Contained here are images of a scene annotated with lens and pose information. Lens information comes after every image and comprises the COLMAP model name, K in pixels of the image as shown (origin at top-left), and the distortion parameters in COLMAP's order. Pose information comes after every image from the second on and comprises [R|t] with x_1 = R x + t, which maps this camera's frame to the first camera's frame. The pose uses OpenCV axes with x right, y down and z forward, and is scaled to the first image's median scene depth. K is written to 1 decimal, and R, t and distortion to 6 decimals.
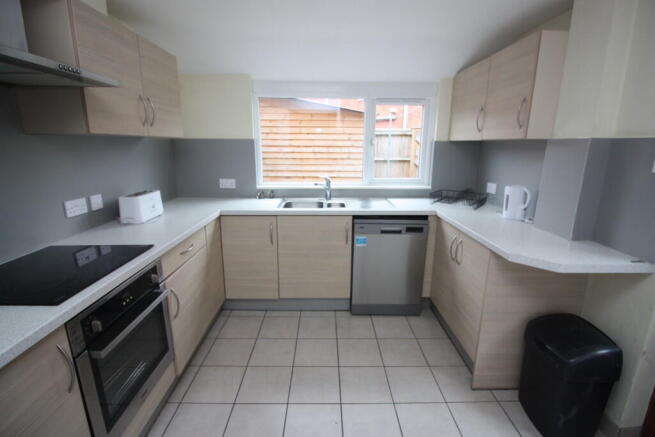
lens RADIAL K [[309.8, 0, 327.4], [0, 309.8, 222.9], [0, 0, 1]] dist [0.000441, -0.000053]
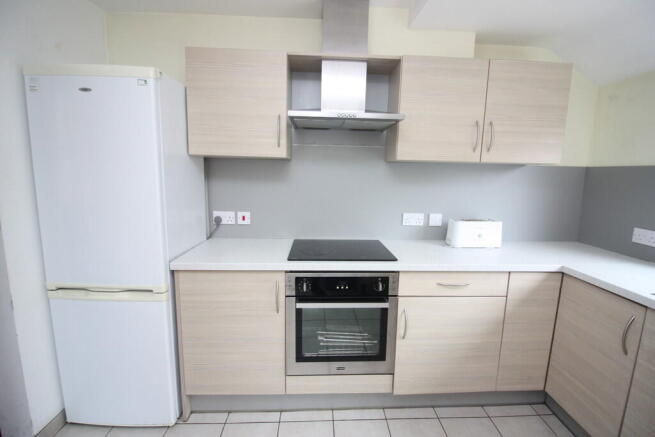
lens RADIAL K [[309.8, 0, 327.4], [0, 309.8, 222.9], [0, 0, 1]] dist [0.000441, -0.000053]
pose [[0.037318, 0.157016, -0.986891, 0.398108], [-0.265789, 0.953566, 0.141664, -0.117151], [0.963309, 0.257018, 0.077318, 0.551007]]
